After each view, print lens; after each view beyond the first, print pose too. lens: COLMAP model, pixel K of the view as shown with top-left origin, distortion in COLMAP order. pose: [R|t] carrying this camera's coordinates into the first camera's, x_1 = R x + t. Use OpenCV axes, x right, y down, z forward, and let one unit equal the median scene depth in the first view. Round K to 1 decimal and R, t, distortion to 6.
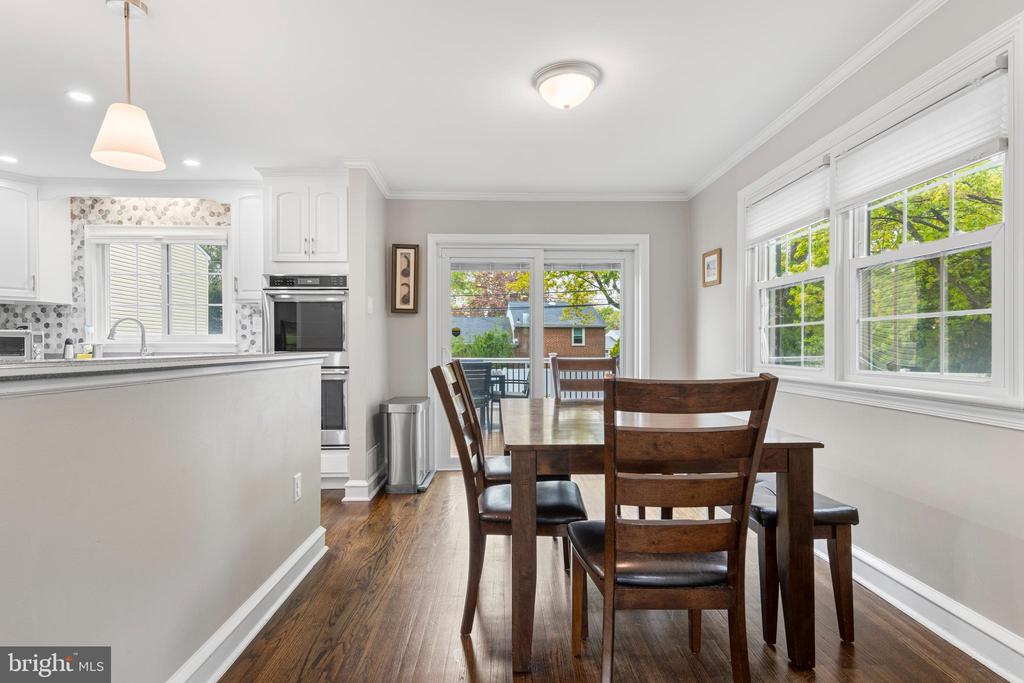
lens RADIAL K [[523.1, 0, 510.3], [0, 523.1, 348.1], [0, 0, 1]] dist [0.006466, -0.002480]
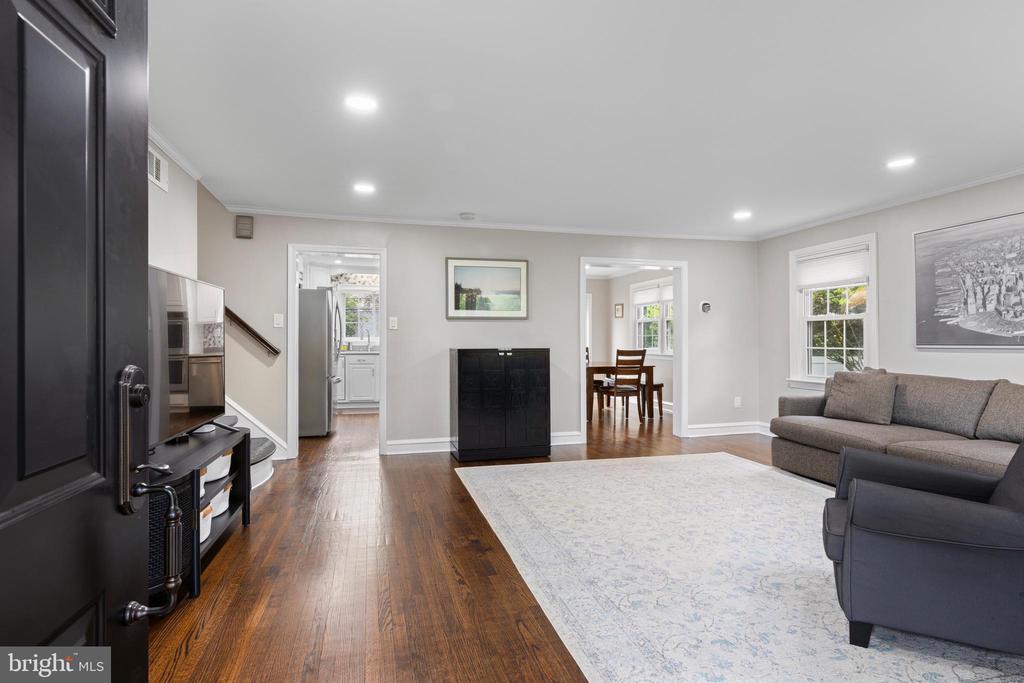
lens RADIAL K [[523.1, 0, 516.9], [0, 523.1, 338.5], [0, 0, 1]] dist [0.006466, -0.002480]
pose [[0.970996, 0.003522, 0.239071, -1.452646], [-0.001303, 0.999955, -0.009442, -0.007569], [-0.239093, 0.008857, 0.970956, -2.744559]]
